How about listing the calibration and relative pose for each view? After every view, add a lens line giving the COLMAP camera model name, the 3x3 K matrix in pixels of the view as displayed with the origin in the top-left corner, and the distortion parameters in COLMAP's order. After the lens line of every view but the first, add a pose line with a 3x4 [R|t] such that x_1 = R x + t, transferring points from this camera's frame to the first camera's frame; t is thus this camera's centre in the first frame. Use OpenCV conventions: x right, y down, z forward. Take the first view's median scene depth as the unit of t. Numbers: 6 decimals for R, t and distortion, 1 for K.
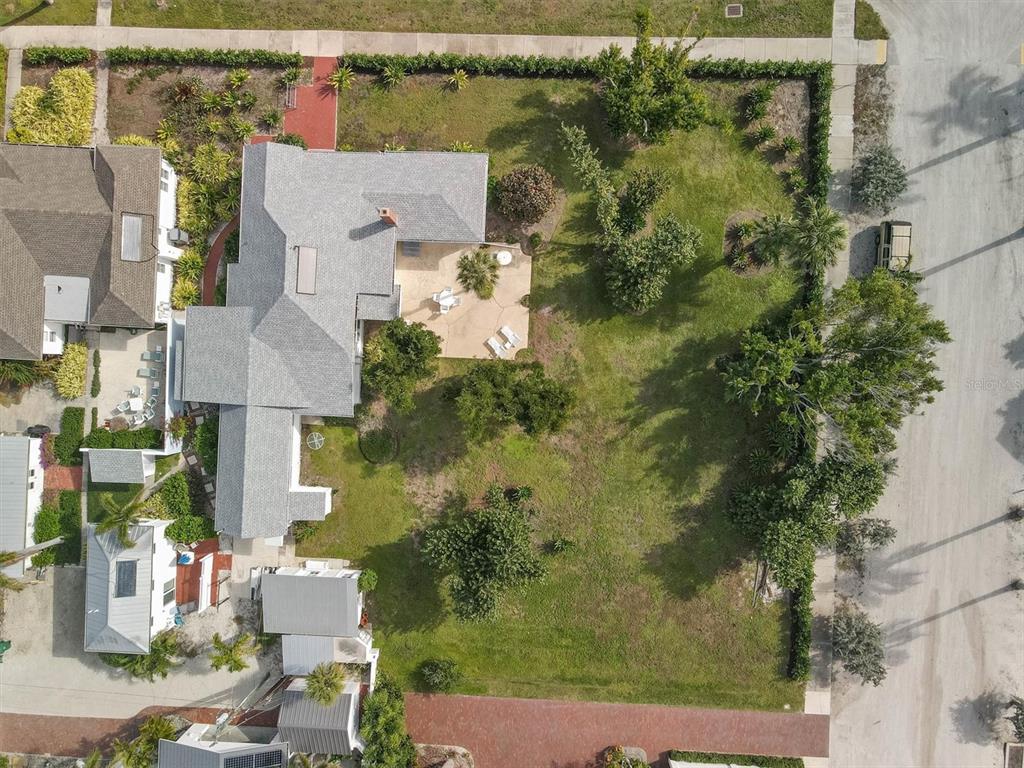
lens RADIAL K [[747.3, 0, 512.0], [0, 747.3, 384.0], [0, 0, 1]] dist [0.000661, 0.002899]
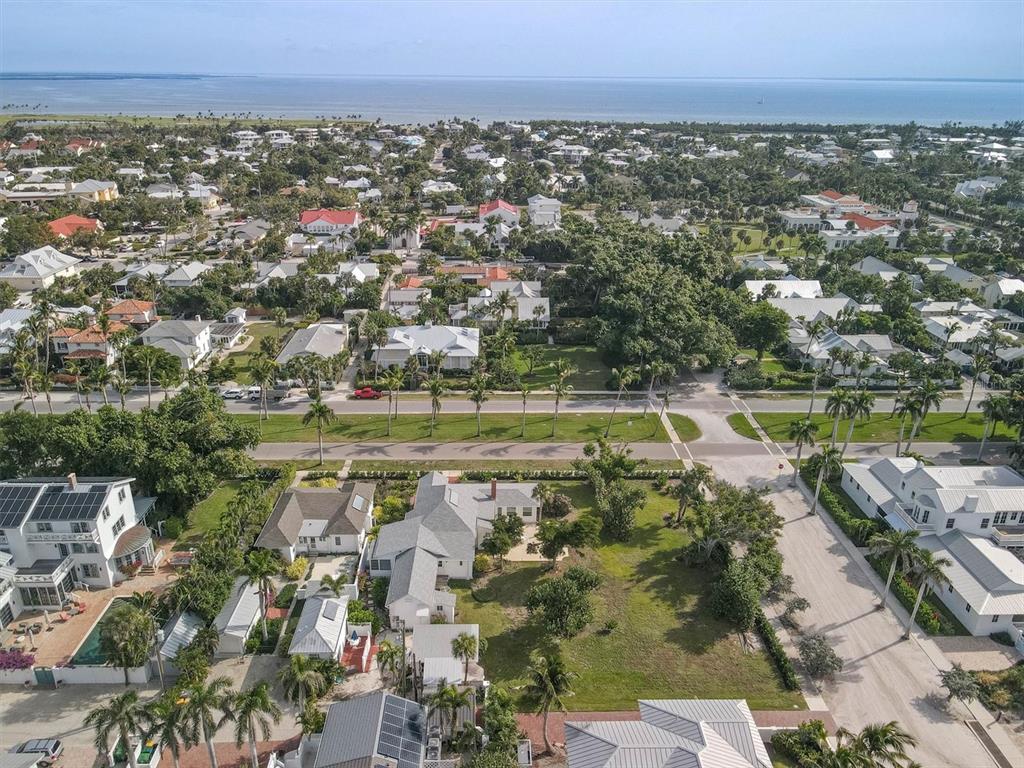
lens RADIAL K [[747.3, 0, 512.0], [0, 747.3, 384.0], [0, 0, 1]] dist [0.000661, 0.002899]
pose [[0.996343, 0.027172, 0.081011, -0.265470], [0.065441, 0.366948, -0.927937, 1.425829], [-0.054941, 0.929844, 0.363828, -0.003181]]
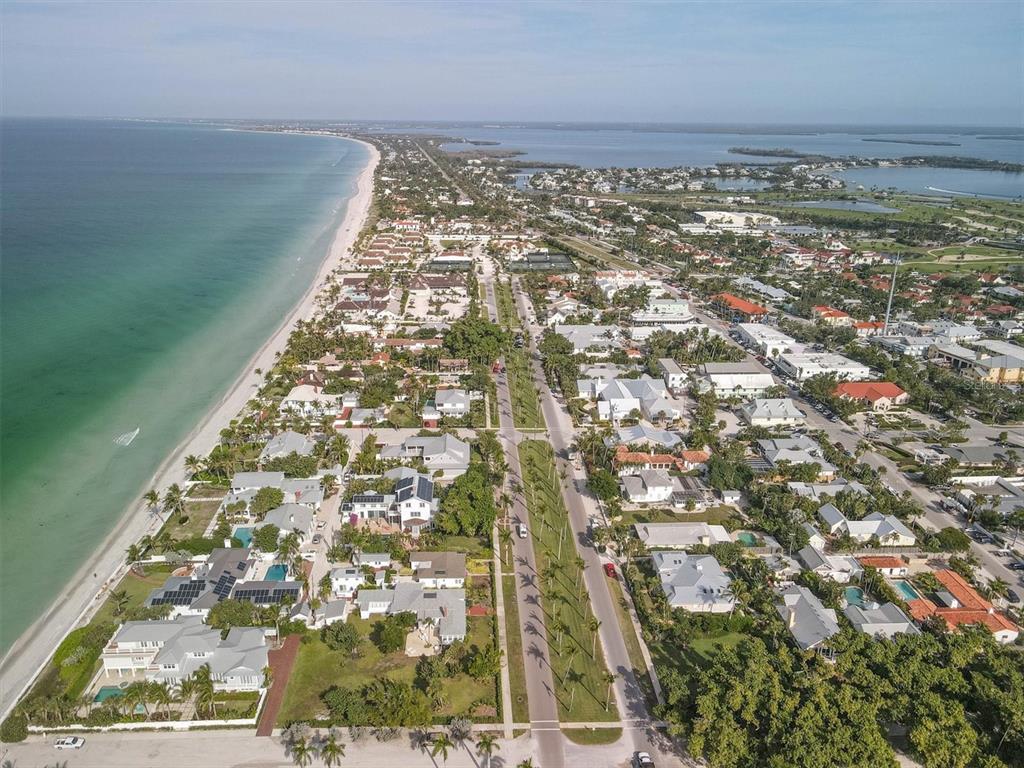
lens RADIAL K [[747.3, 0, 512.0], [0, 747.3, 384.0], [0, 0, 1]] dist [0.000661, 0.002899]
pose [[0.090008, 0.375856, -0.922296, 2.562950], [-0.995446, 0.004747, -0.095212, -0.190869], [-0.031408, 0.926666, 0.374571, -1.275389]]
